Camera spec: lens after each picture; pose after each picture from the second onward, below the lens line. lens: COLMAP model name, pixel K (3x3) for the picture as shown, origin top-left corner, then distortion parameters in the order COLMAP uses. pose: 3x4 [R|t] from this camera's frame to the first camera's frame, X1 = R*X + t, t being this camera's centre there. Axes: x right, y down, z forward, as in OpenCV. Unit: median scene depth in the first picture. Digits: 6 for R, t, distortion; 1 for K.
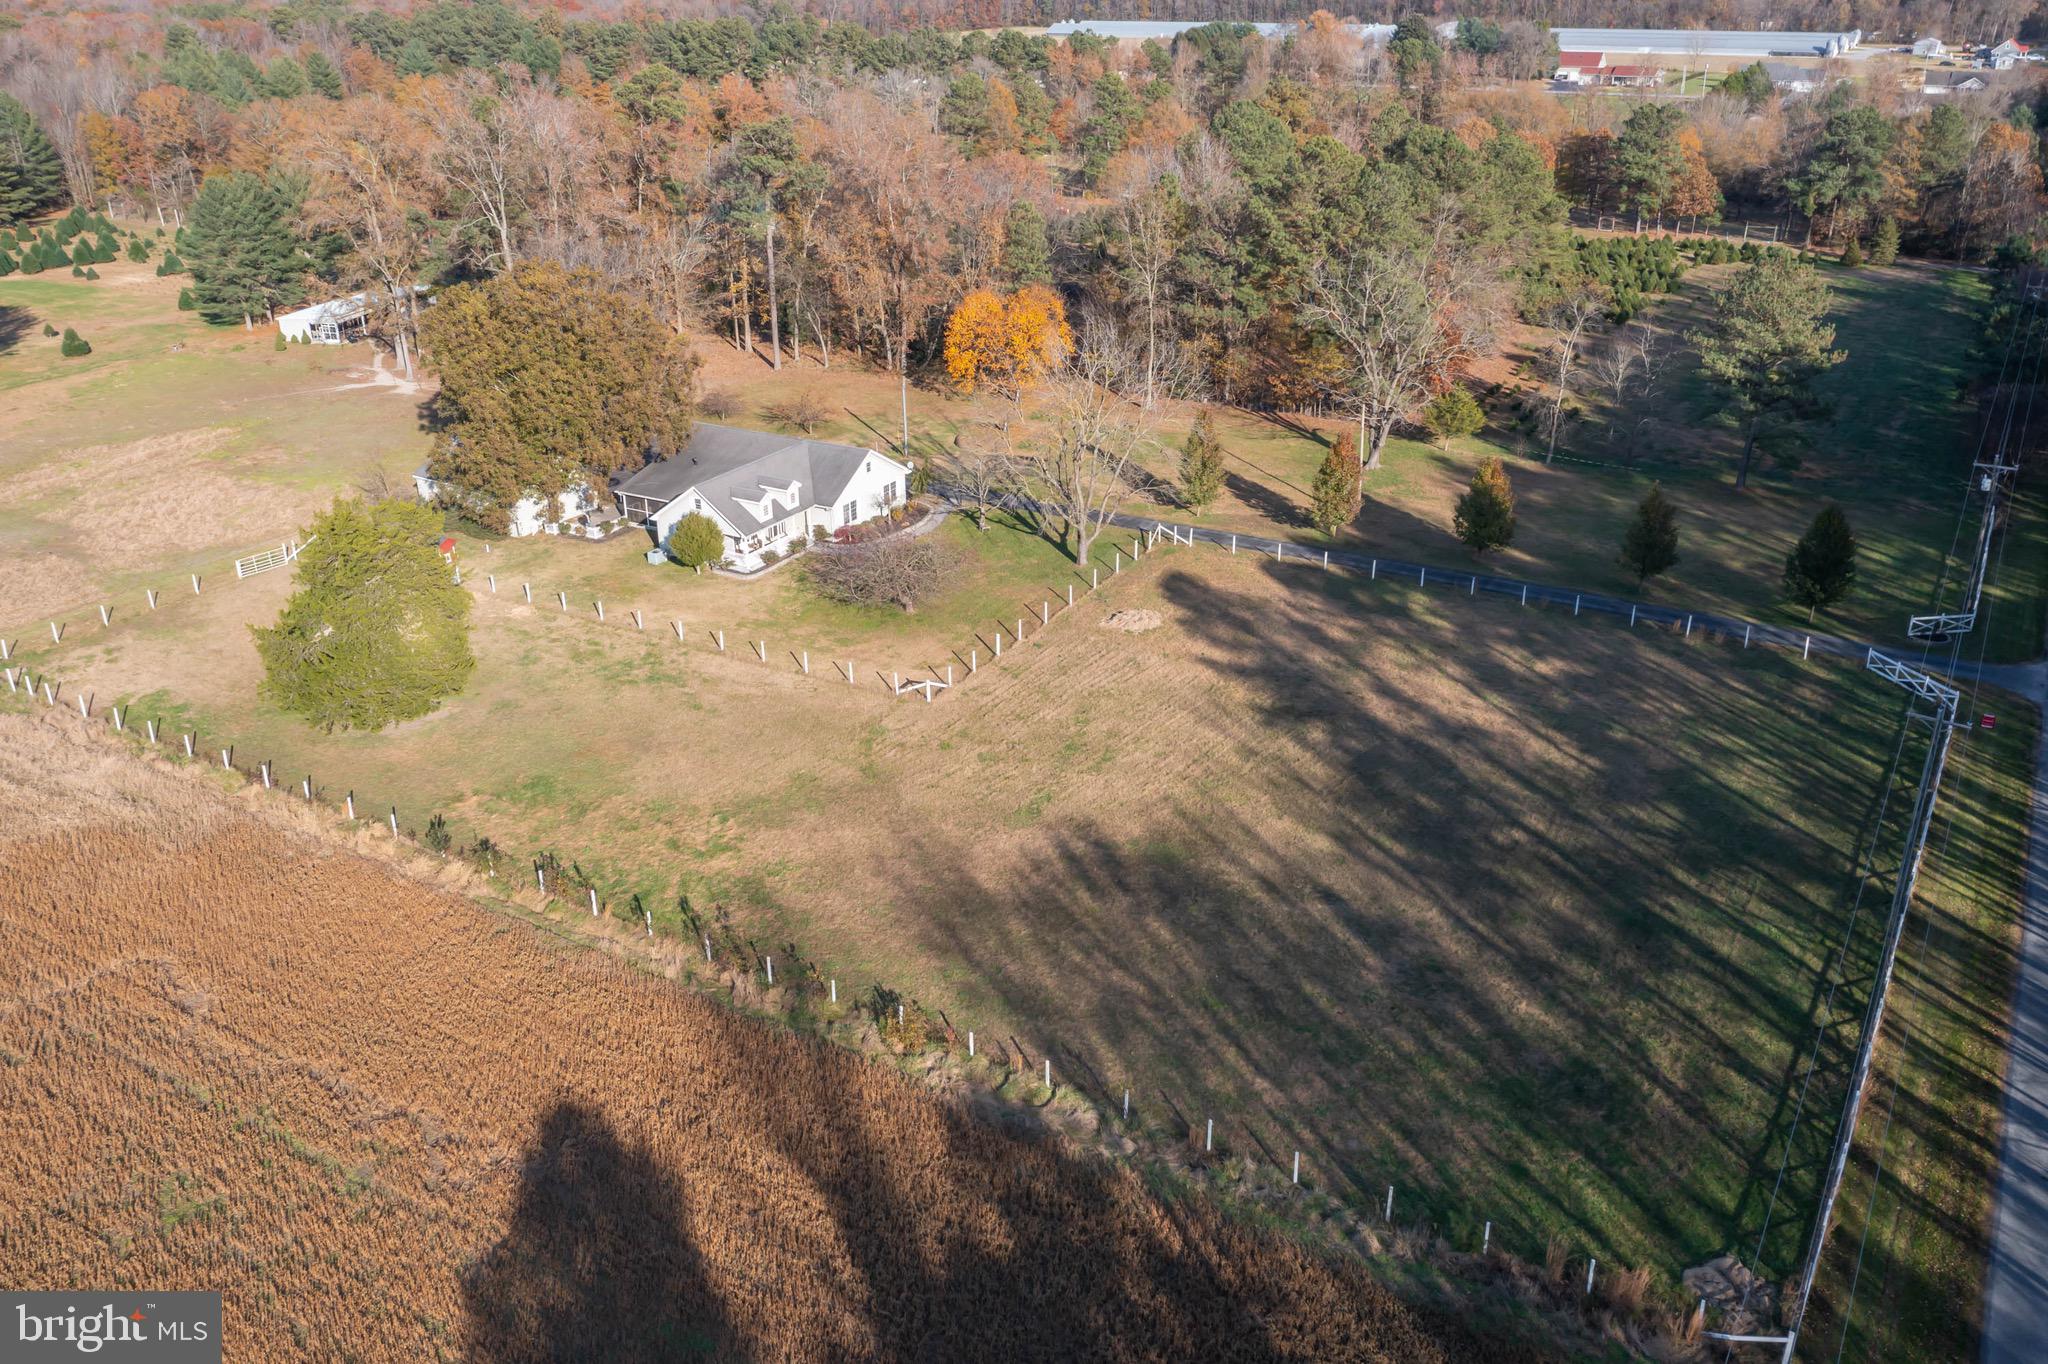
lens RADIAL K [[1617.1, 0, 1024.0], [0, 1617.1, 682.0], [0, 0, 1]] dist [-0.023725, 0.013183]
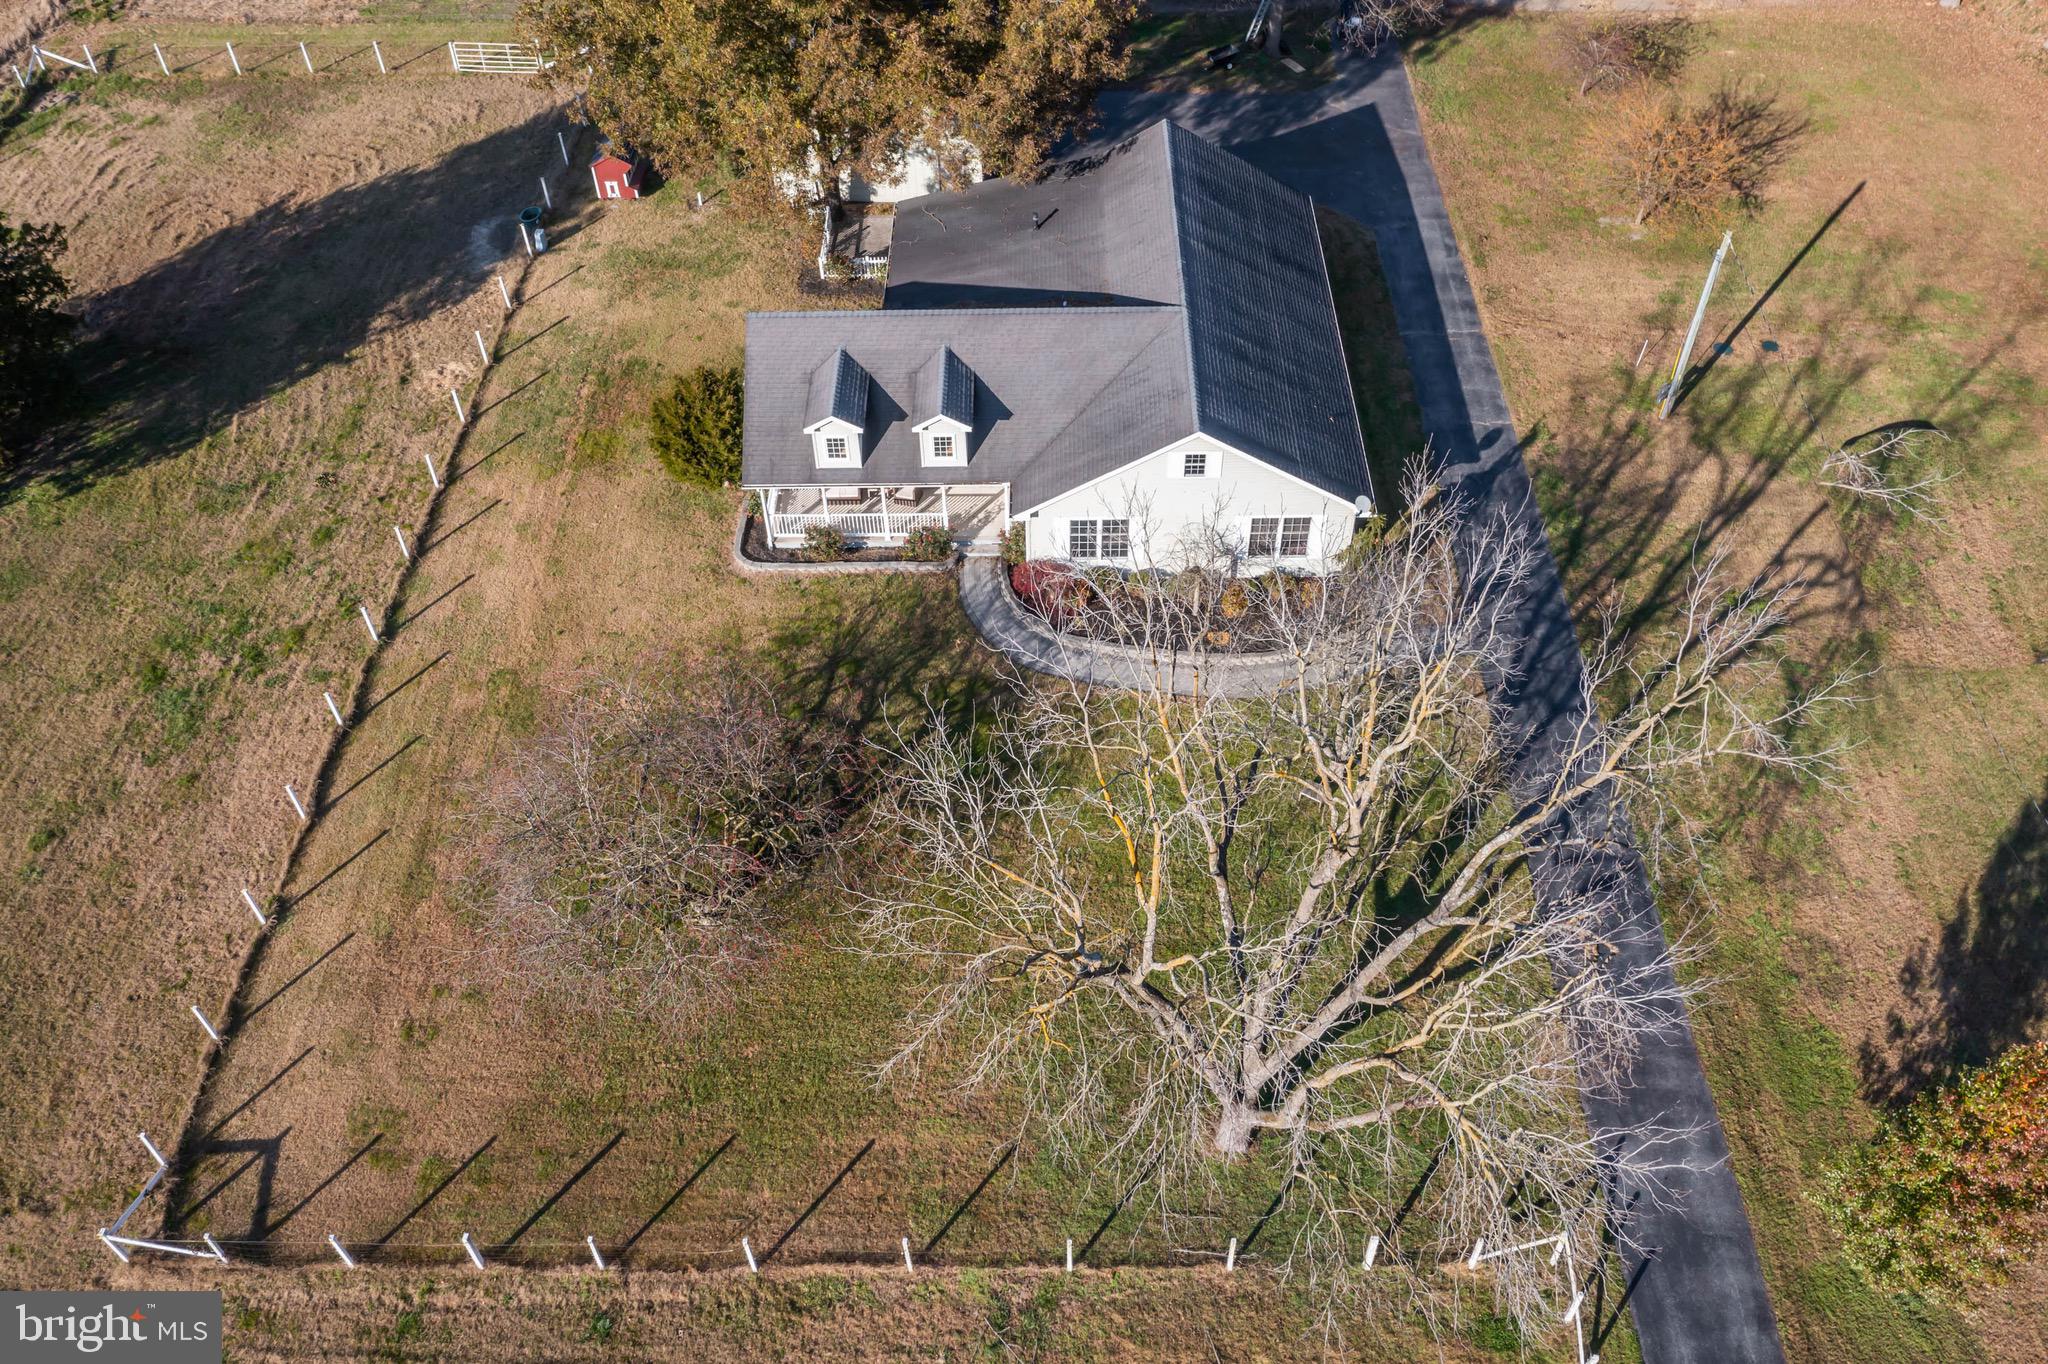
lens RADIAL K [[1617.1, 0, 1024.0], [0, 1617.1, 682.0], [0, 0, 1]] dist [-0.023725, 0.013183]
pose [[0.490418, 0.641431, -0.589963, 0.141503], [-0.346974, 0.764705, 0.542988, -0.291797], [0.799437, -0.061589, 0.597585, 0.760902]]
